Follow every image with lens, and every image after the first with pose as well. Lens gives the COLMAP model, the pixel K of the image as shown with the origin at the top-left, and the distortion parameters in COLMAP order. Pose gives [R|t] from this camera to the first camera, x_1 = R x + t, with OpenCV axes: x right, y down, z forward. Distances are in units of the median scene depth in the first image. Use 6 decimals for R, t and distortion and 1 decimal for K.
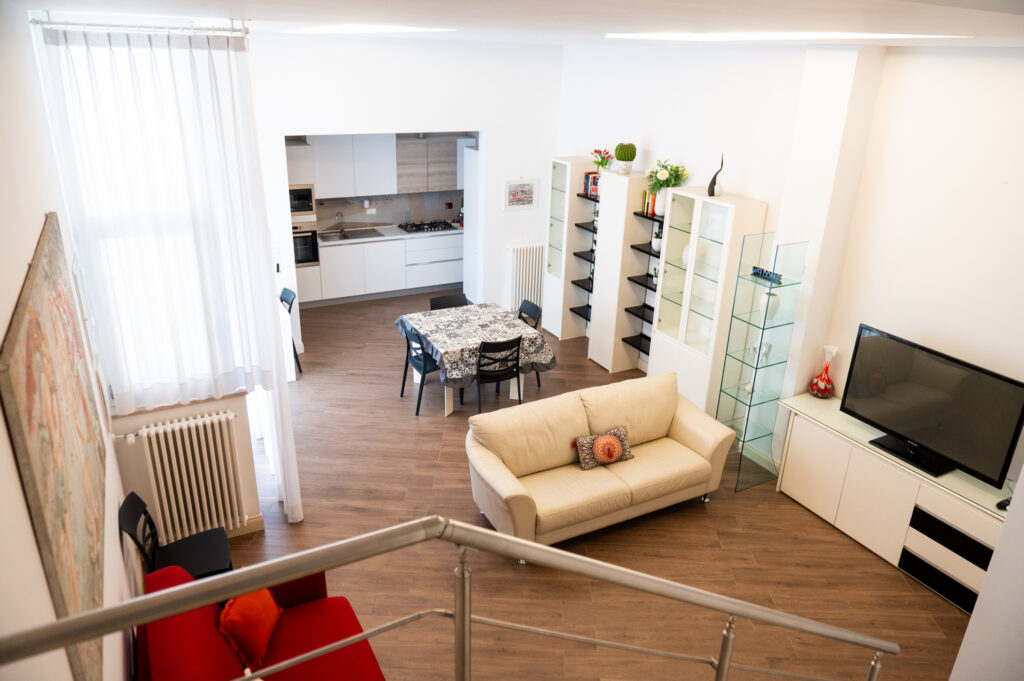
lens RADIAL K [[705.1, 0, 518.7], [0, 705.1, 329.6], [0, 0, 1]] dist [-0.018836, -0.000313]
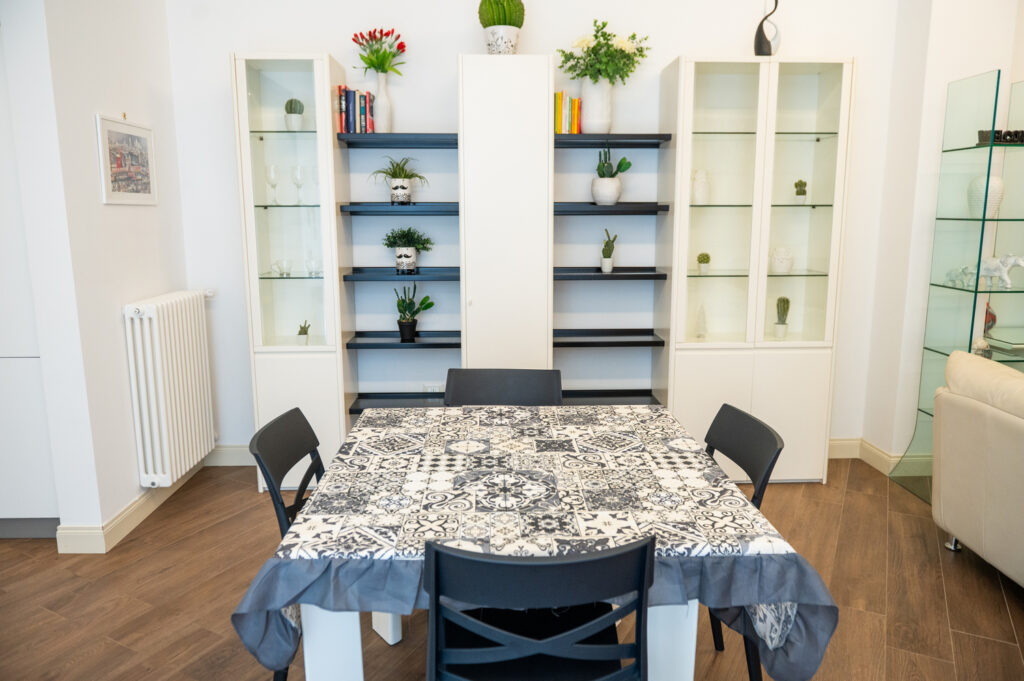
lens RADIAL K [[705.1, 0, 518.7], [0, 705.1, 329.6], [0, 0, 1]] dist [-0.018836, -0.000313]
pose [[0.440347, -0.187142, 0.878107, -0.333967], [0.346982, 0.937517, 0.025801, -0.069477], [-0.828069, 0.293326, 0.477768, 0.929210]]
